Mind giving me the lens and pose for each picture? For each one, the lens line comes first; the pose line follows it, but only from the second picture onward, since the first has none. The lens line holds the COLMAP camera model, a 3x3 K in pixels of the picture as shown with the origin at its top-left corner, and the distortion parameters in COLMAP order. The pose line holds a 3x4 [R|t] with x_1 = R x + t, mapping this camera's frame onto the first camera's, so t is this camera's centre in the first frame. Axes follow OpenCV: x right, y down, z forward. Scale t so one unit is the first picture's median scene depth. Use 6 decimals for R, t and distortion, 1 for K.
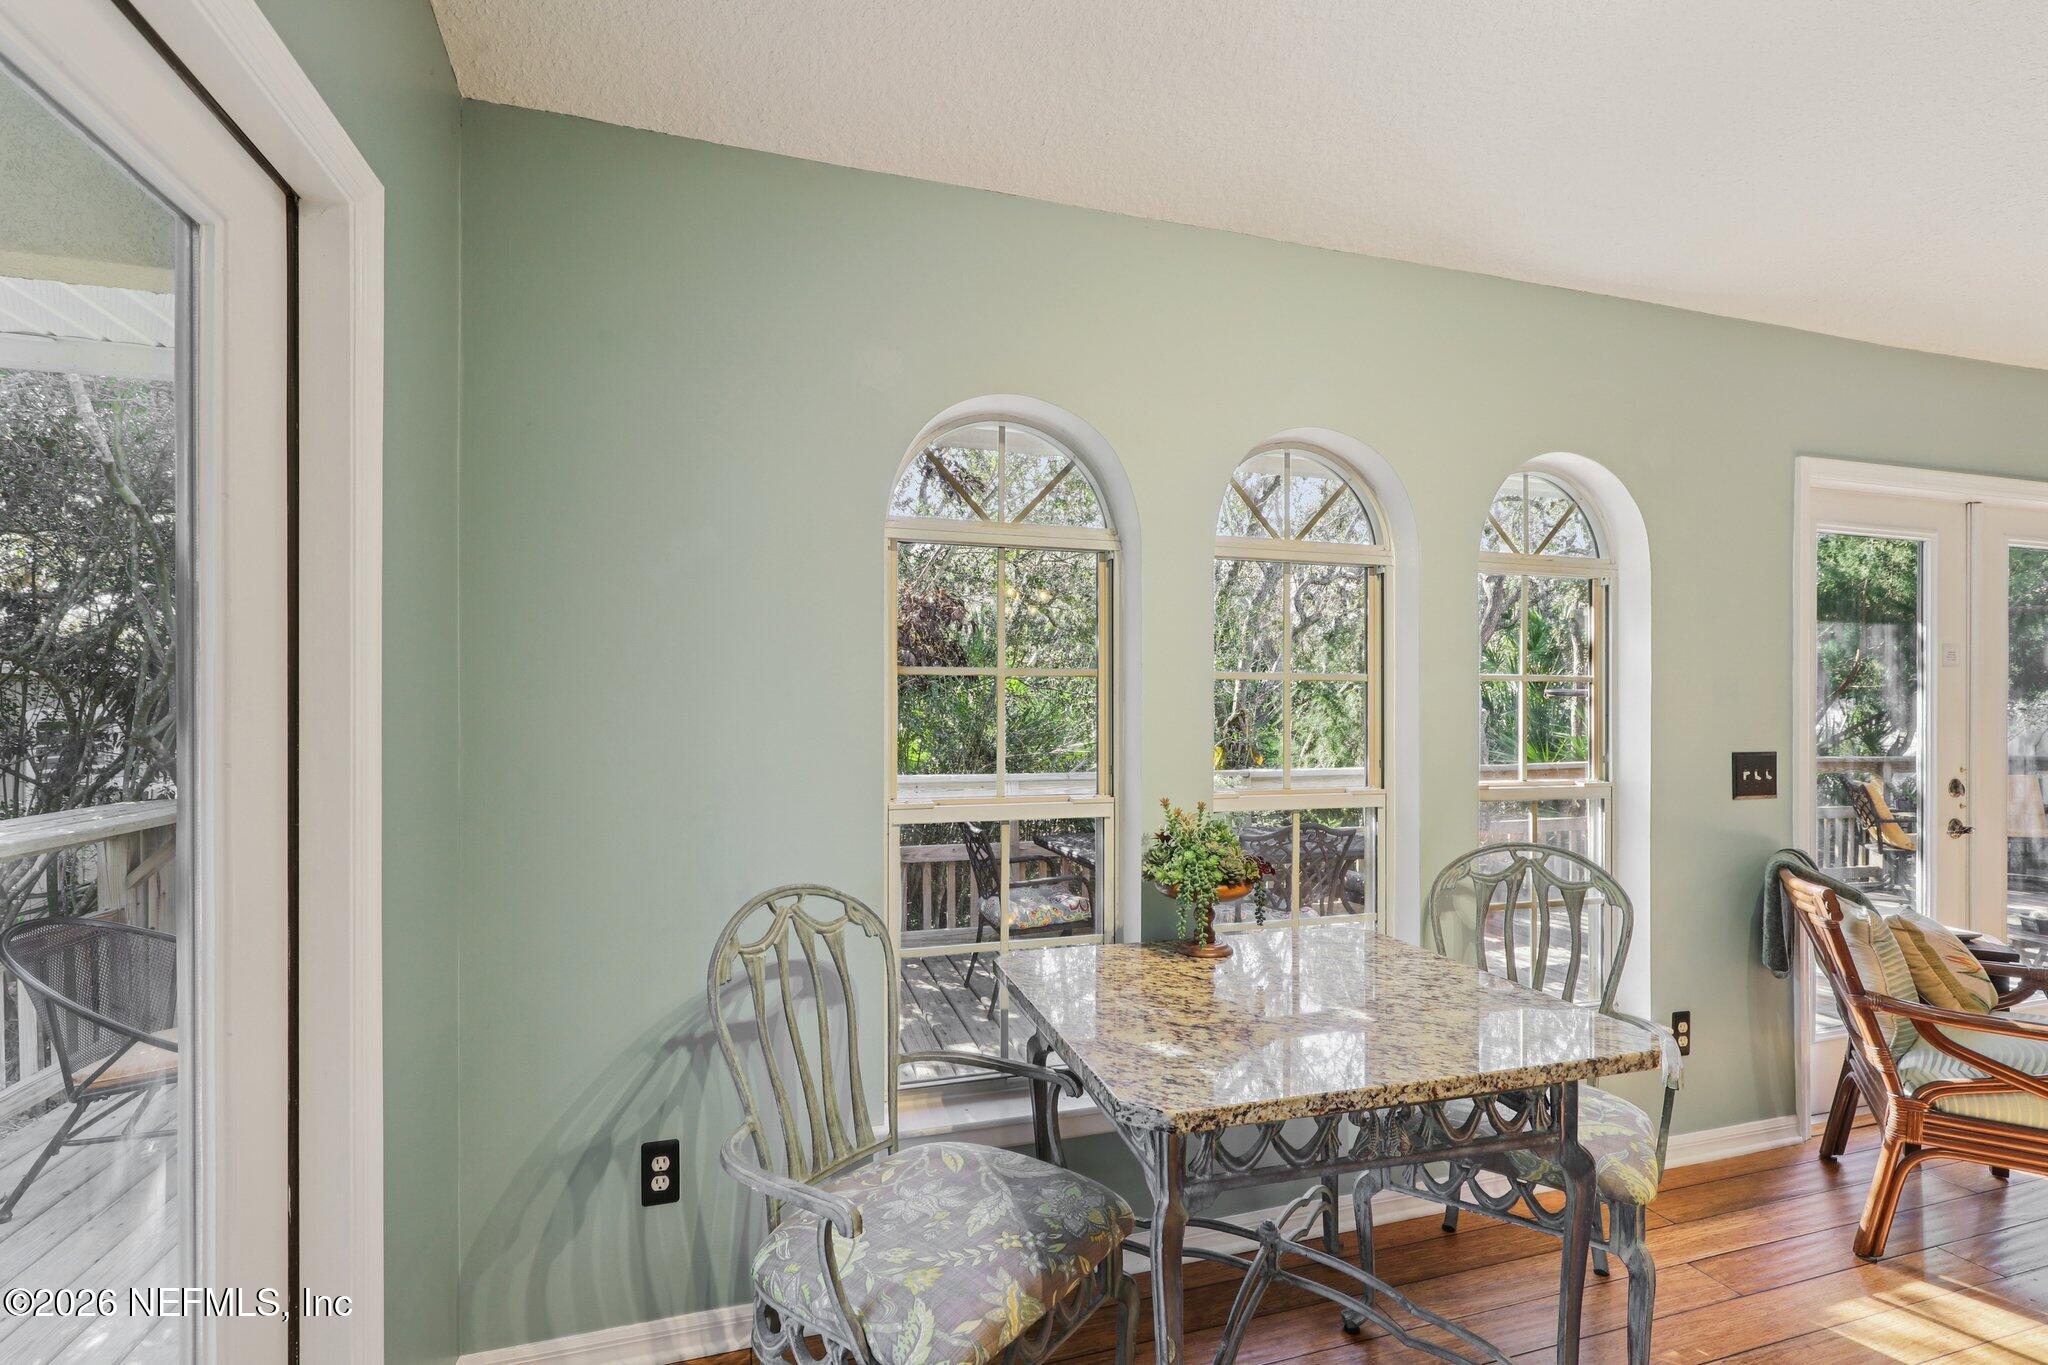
lens RADIAL K [[928.4, 0, 1030.1], [0, 928.4, 708.1], [0, 0, 1]] dist [0.003812, -0.001326]
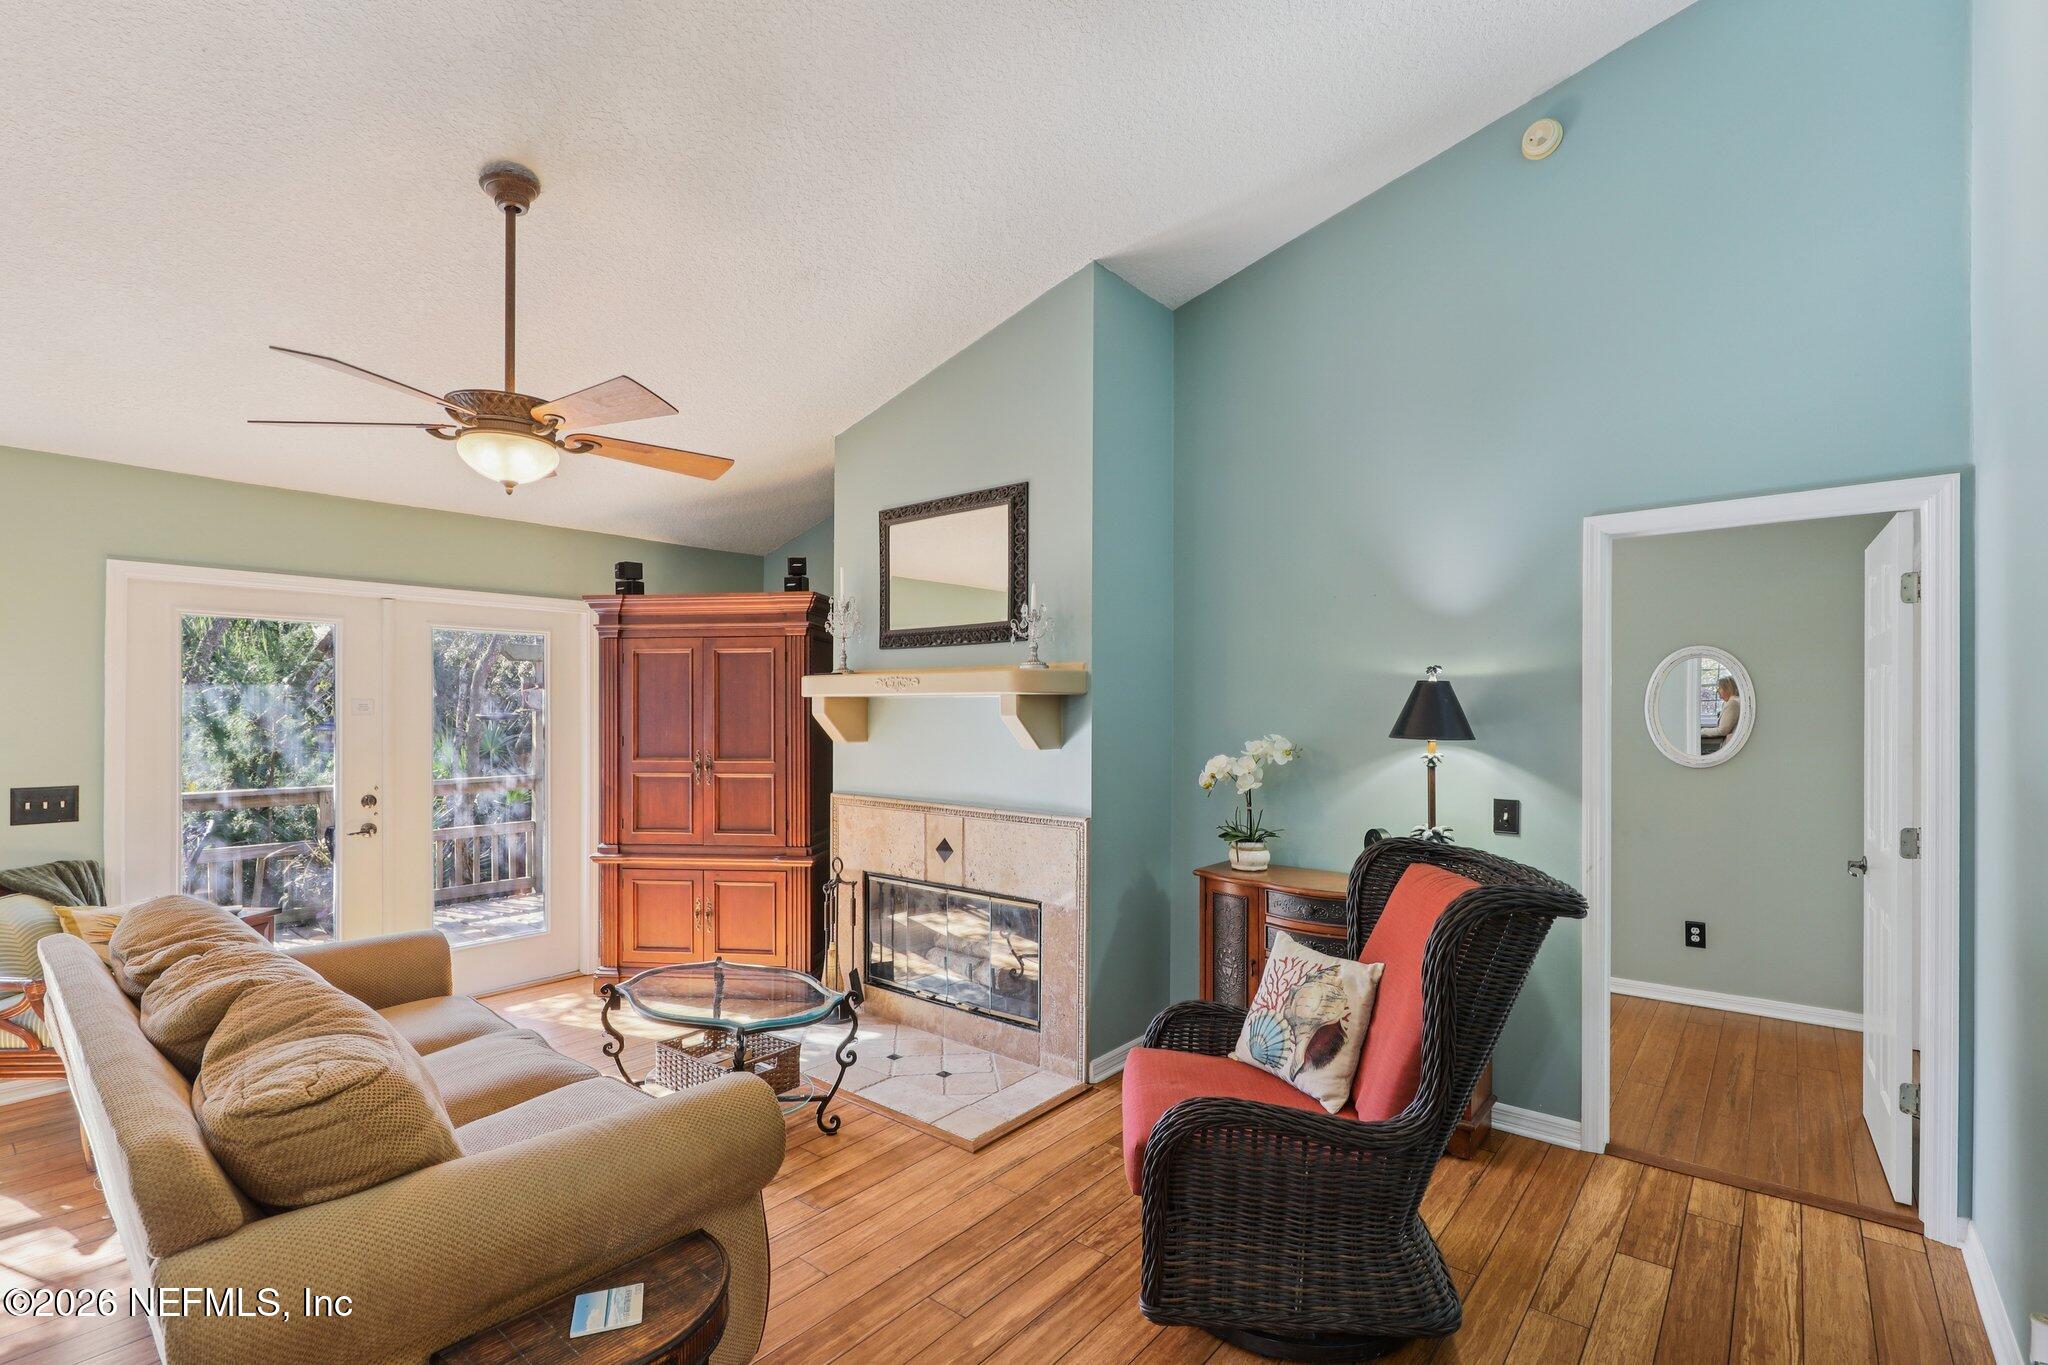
lens RADIAL K [[928.4, 0, 1030.1], [0, 928.4, 708.1], [0, 0, 1]] dist [0.003812, -0.001326]
pose [[0.834266, 0.009119, 0.551287, 0.918312], [-0.008378, 0.999957, -0.003862, -0.051099], [-0.551299, -0.001396, 0.834307, -0.608743]]
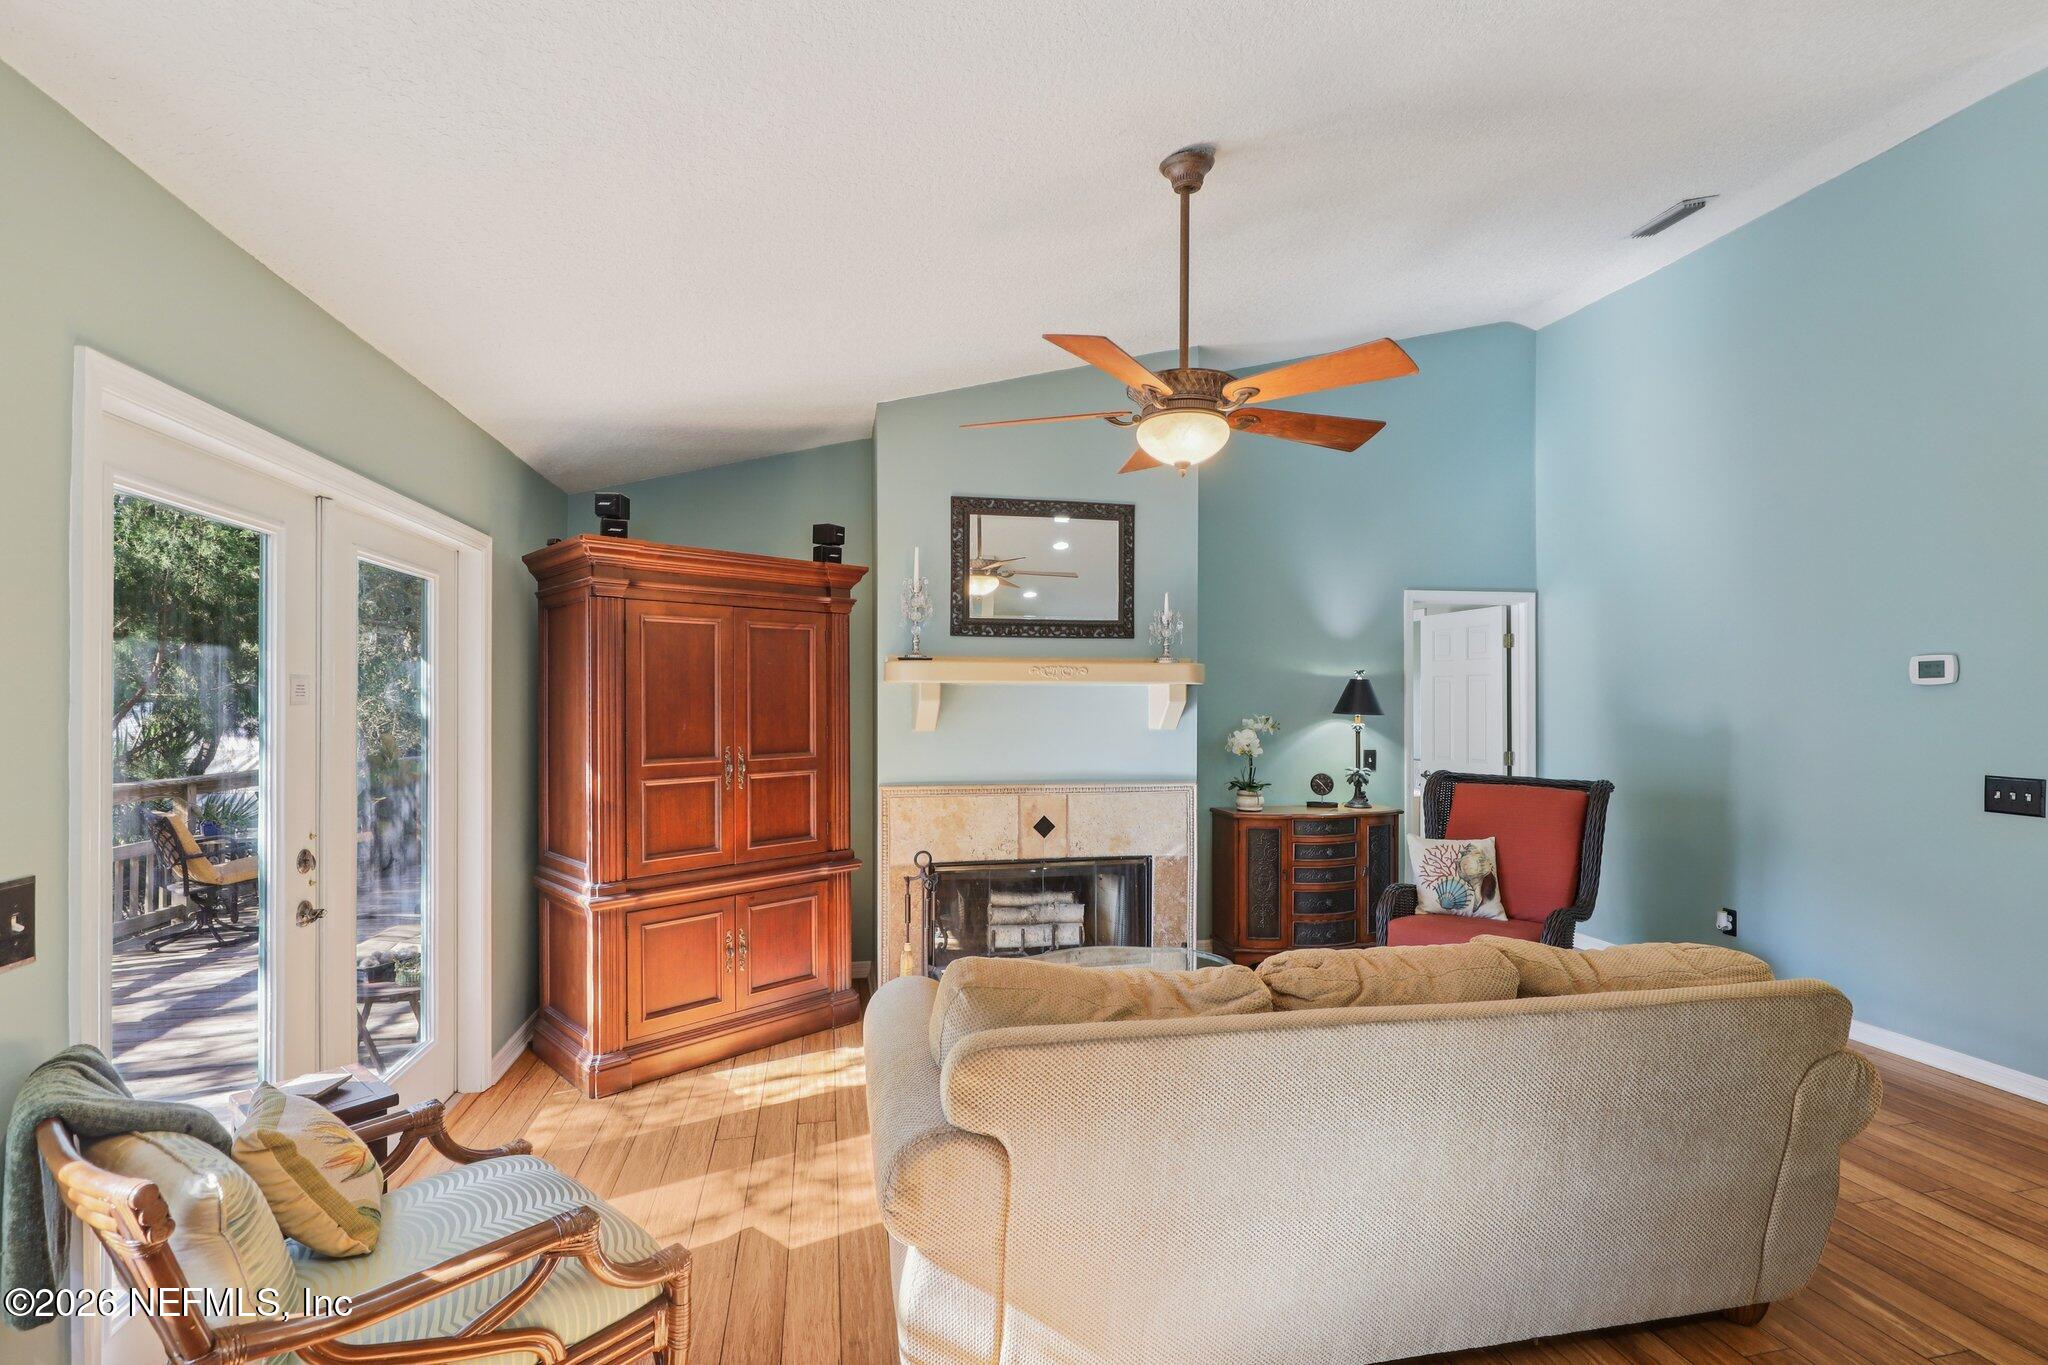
lens RADIAL K [[928.4, 0, 1030.1], [0, 928.4, 708.1], [0, 0, 1]] dist [0.003812, -0.001326]
pose [[0.085102, -0.003171, 0.996367, 0.248555], [-0.004448, 0.999984, 0.003563, -0.042030], [-0.996362, -0.004735, 0.085087, 0.300551]]
